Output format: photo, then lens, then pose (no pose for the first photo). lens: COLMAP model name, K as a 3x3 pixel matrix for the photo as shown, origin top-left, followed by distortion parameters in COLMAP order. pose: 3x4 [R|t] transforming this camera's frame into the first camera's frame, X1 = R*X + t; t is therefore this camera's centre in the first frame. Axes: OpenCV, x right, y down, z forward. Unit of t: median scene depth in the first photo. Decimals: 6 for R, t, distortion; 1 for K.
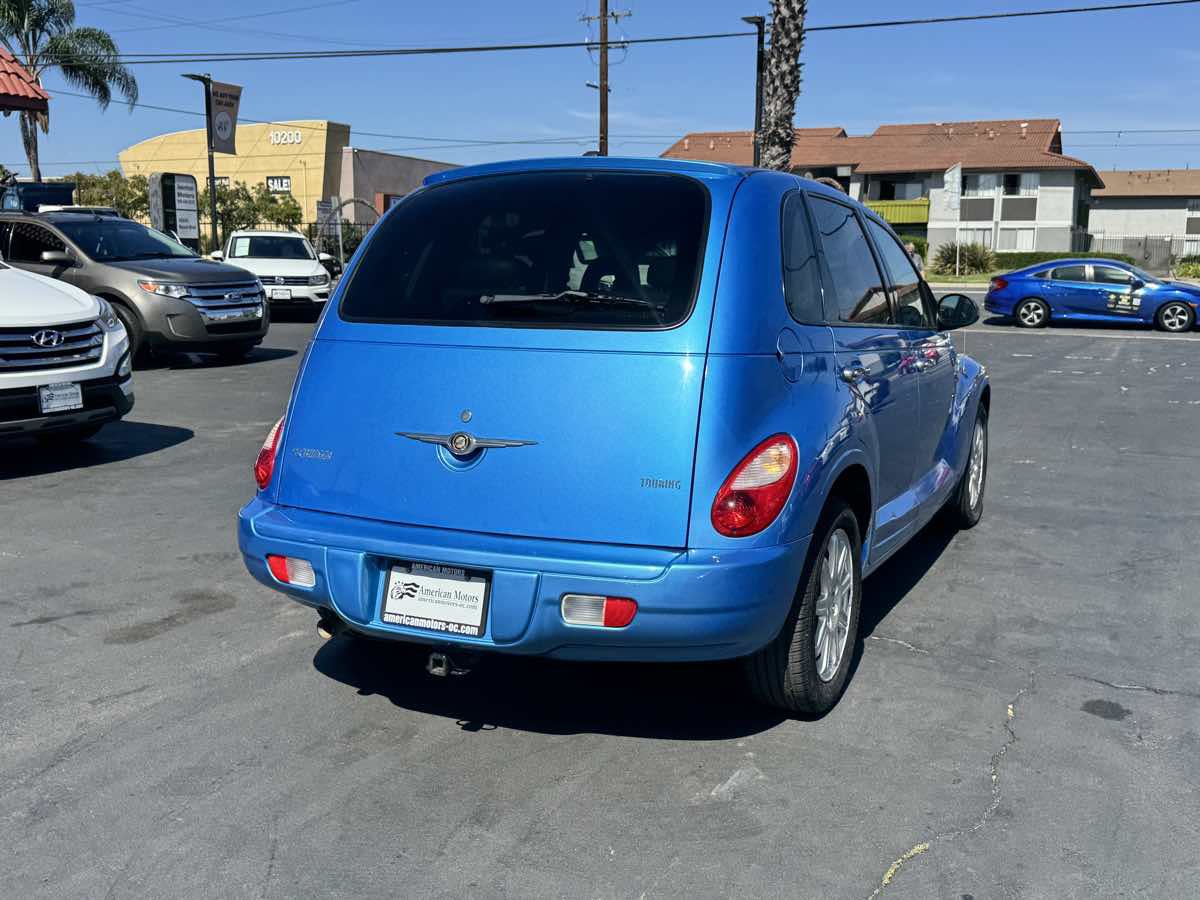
lens RADIAL K [[1204.1, 0, 608.4], [0, 1204.1, 451.2], [0, 0, 1]] dist [0.178039, -0.402928]
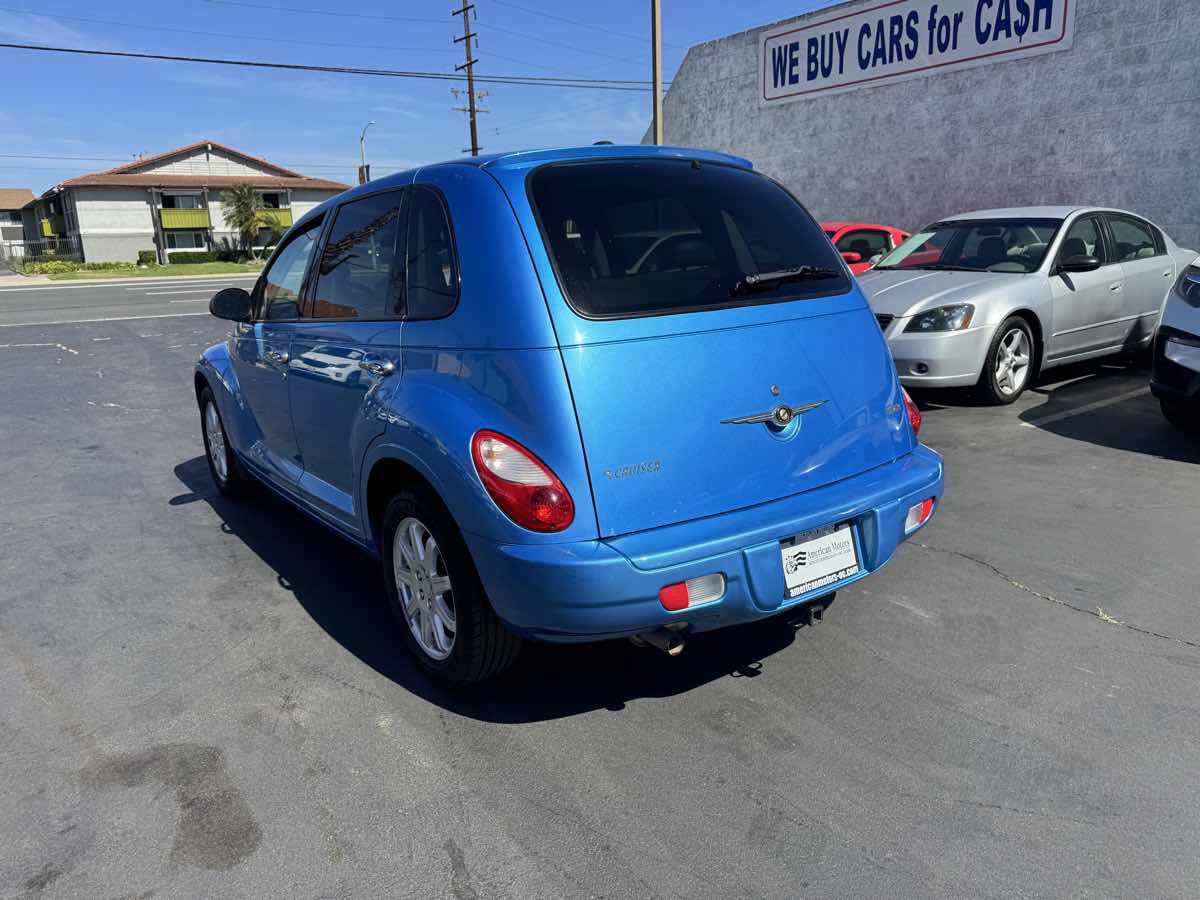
lens RADIAL K [[859.0, 0, 598.5], [0, 859.0, 454.8], [0, 0, 1]] dist [0.030851, -0.033462]
pose [[0.480272, -0.234963, 0.845063, -0.670692], [0.175945, 0.969677, 0.169617, -0.102322], [-0.859292, 0.067222, 0.507049, 0.599772]]
